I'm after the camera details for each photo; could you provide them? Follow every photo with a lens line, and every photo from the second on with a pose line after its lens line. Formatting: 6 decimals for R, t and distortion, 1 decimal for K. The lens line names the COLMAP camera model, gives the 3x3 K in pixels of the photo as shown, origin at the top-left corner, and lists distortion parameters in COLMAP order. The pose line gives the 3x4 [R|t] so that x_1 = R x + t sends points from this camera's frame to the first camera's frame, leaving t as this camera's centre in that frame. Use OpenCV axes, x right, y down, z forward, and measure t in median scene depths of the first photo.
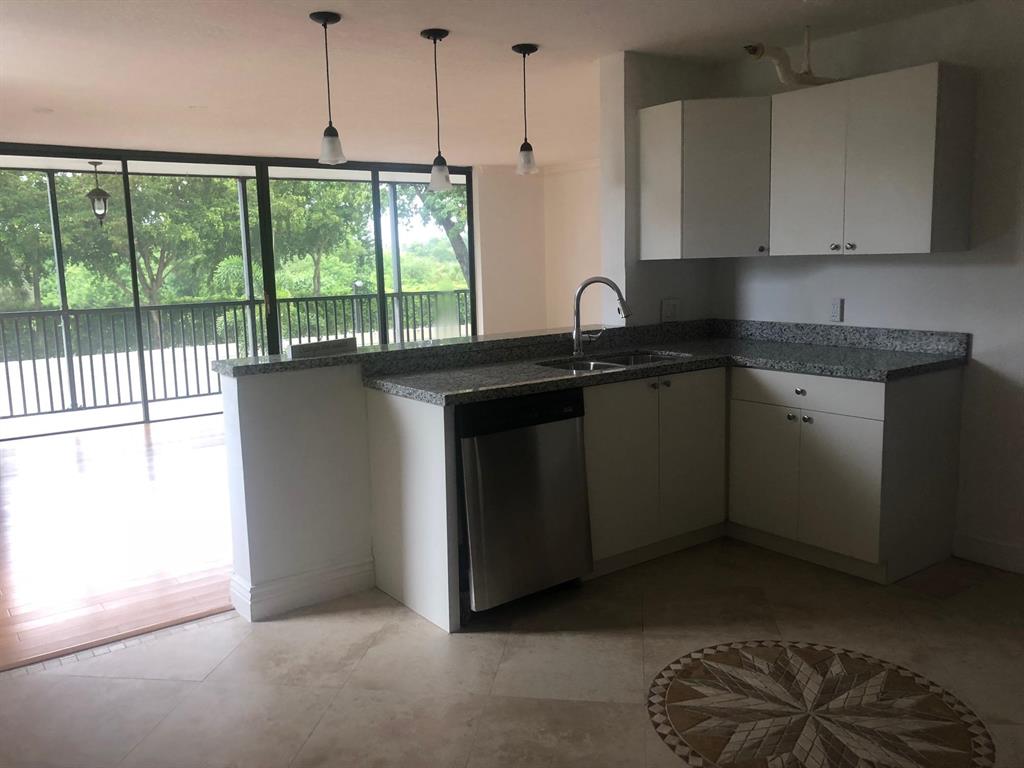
lens RADIAL K [[842.4, 0, 522.4], [0, 842.4, 368.4], [0, 0, 1]] dist [0.004004, -0.033618]
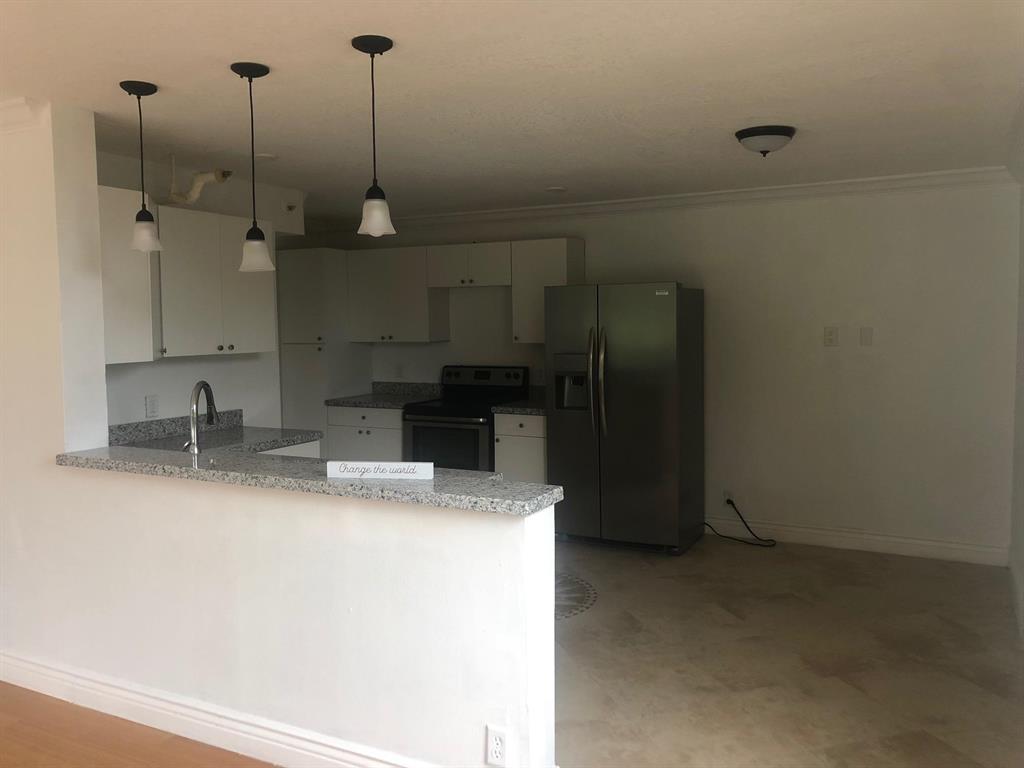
lens RADIAL K [[842.4, 0, 509.7], [0, 842.4, 383.3], [0, 0, 1]] dist [0.004004, -0.033618]
pose [[-0.437682, -0.040417, 0.898221, -0.902791], [0.134535, 0.984799, 0.109869, -0.175221], [-0.889008, 0.168930, -0.425591, 1.181418]]
